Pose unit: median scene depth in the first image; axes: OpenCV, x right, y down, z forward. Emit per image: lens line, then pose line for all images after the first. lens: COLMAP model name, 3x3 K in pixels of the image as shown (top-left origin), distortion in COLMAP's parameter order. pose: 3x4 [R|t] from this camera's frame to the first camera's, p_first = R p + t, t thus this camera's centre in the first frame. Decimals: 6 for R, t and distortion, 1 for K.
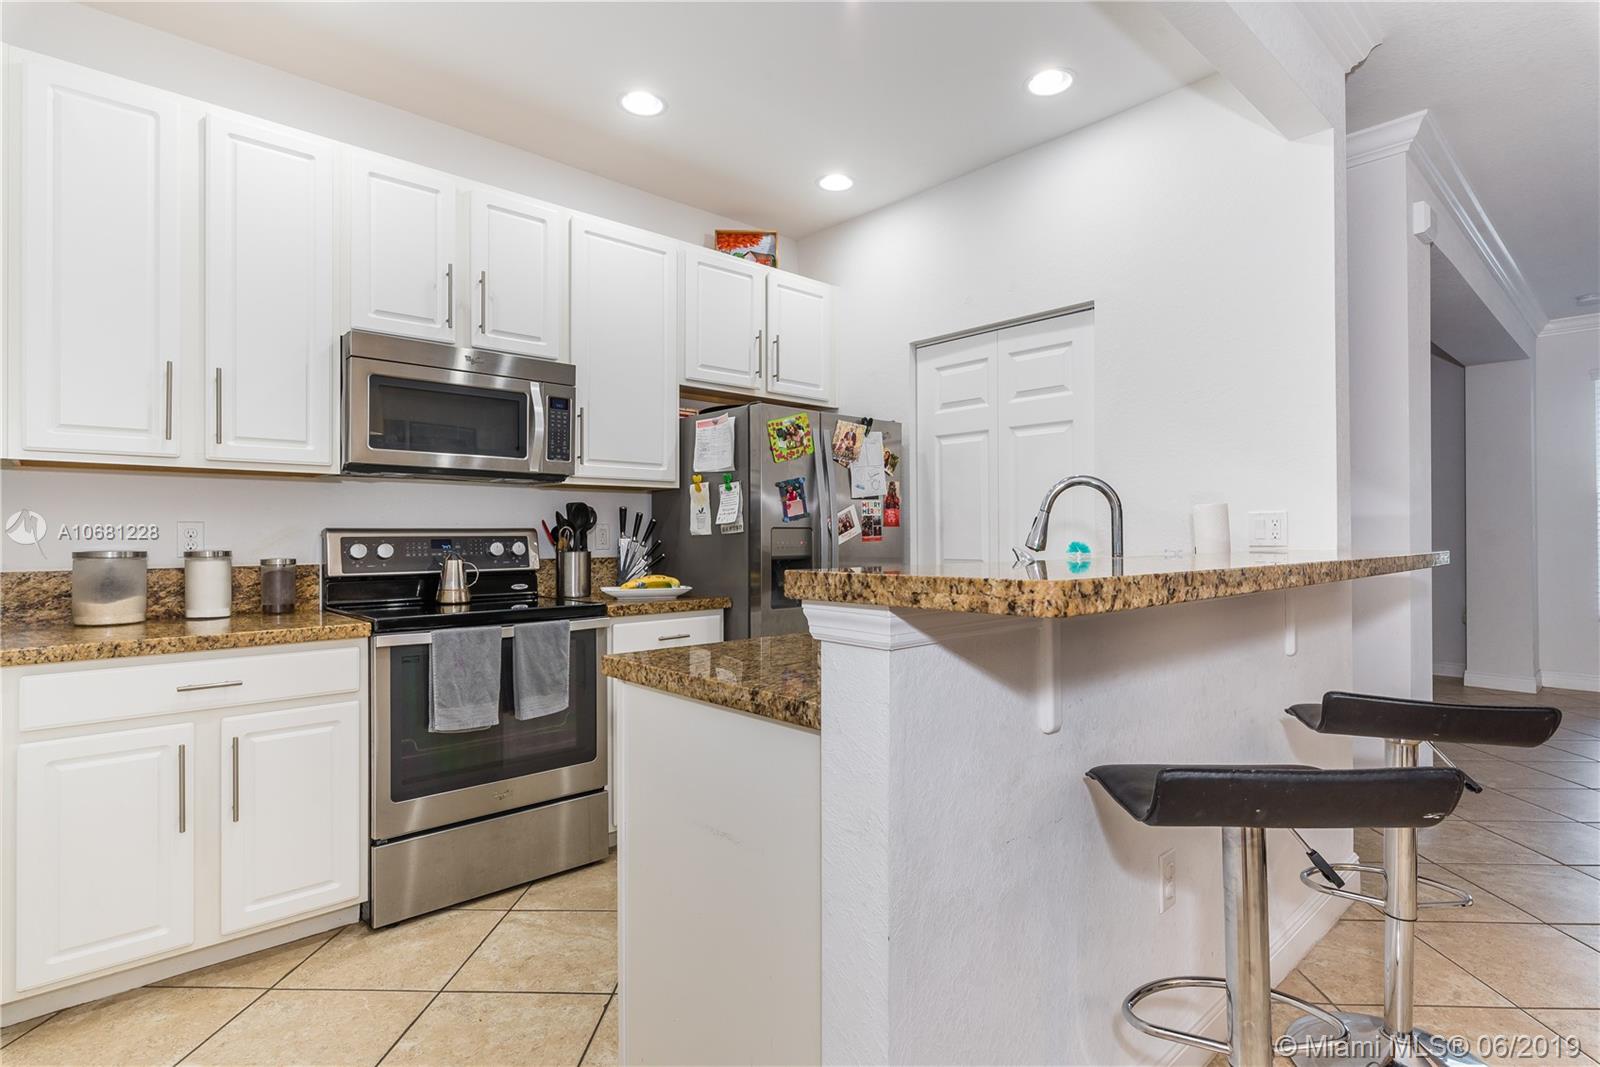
lens RADIAL K [[814.4, 0, 803.7], [0, 814.4, 526.5], [0, 0, 1]] dist [-0.001732, -0.000068]
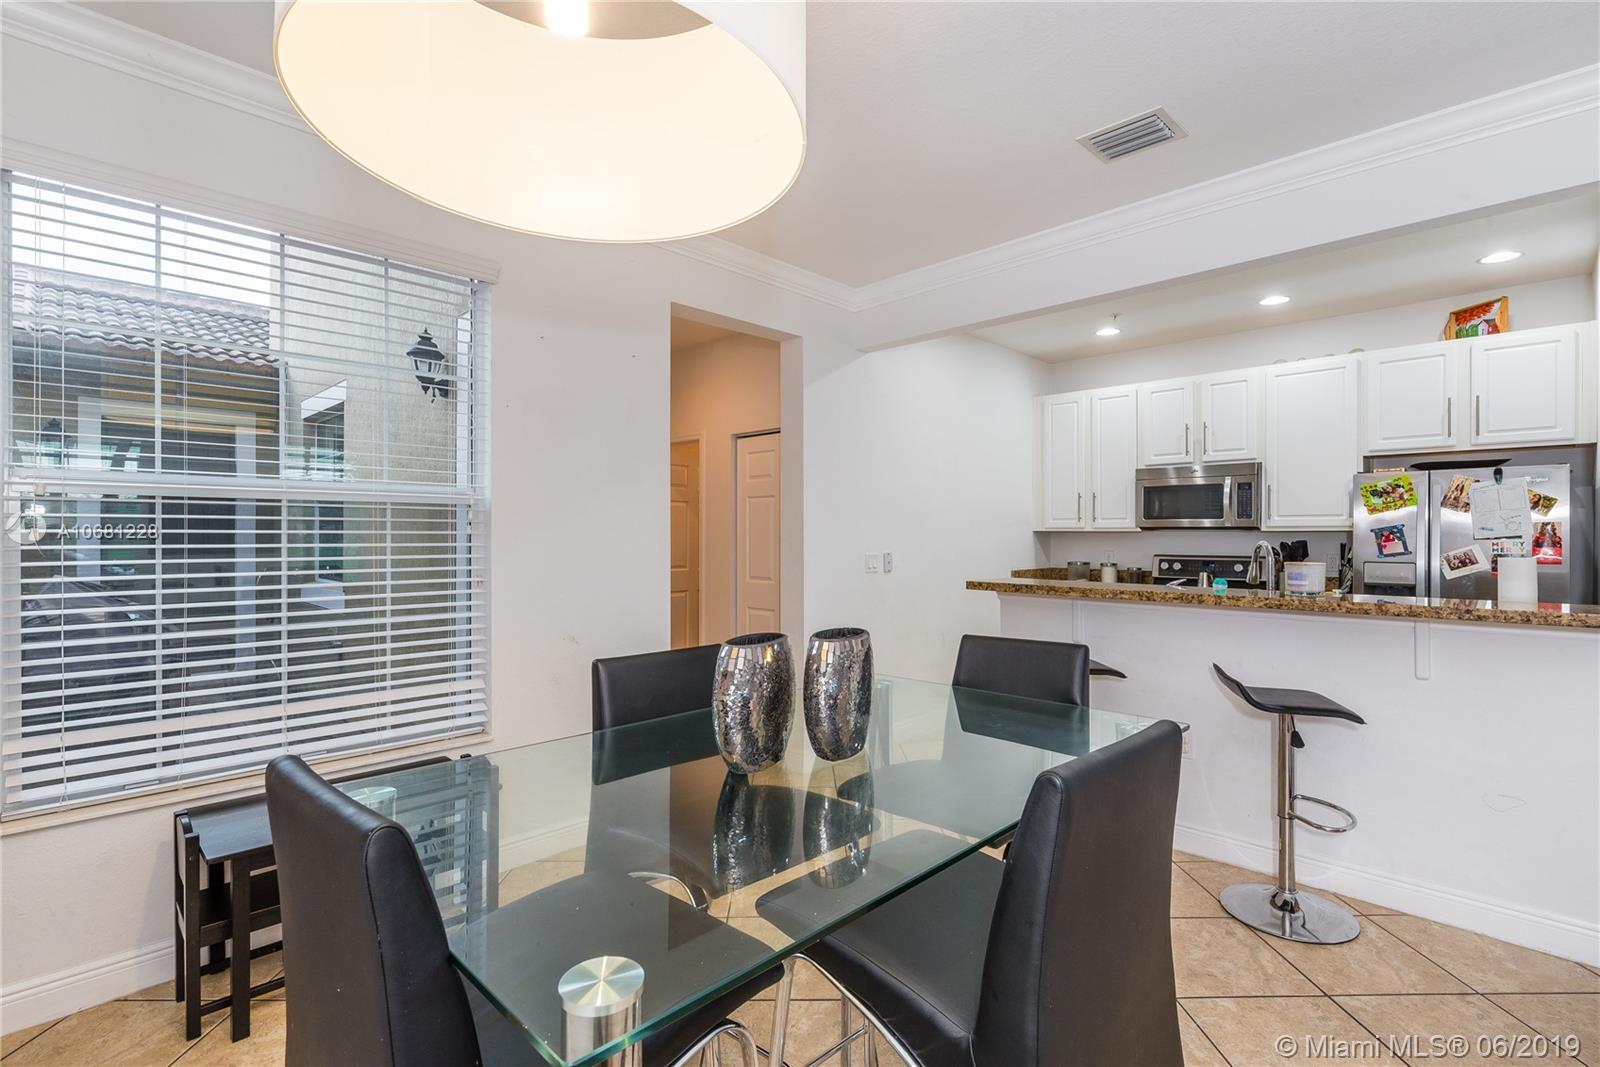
lens RADIAL K [[744.7, 0, 803.7], [0, 744.7, 535.0], [0, 0, 1]] dist [-0.002442, -0.000297]
pose [[0.028957, 0.003864, -0.999573, 1.266992], [0.010236, 0.999939, 0.004162, -0.062755], [0.999528, -0.010352, 0.028916, 0.003427]]
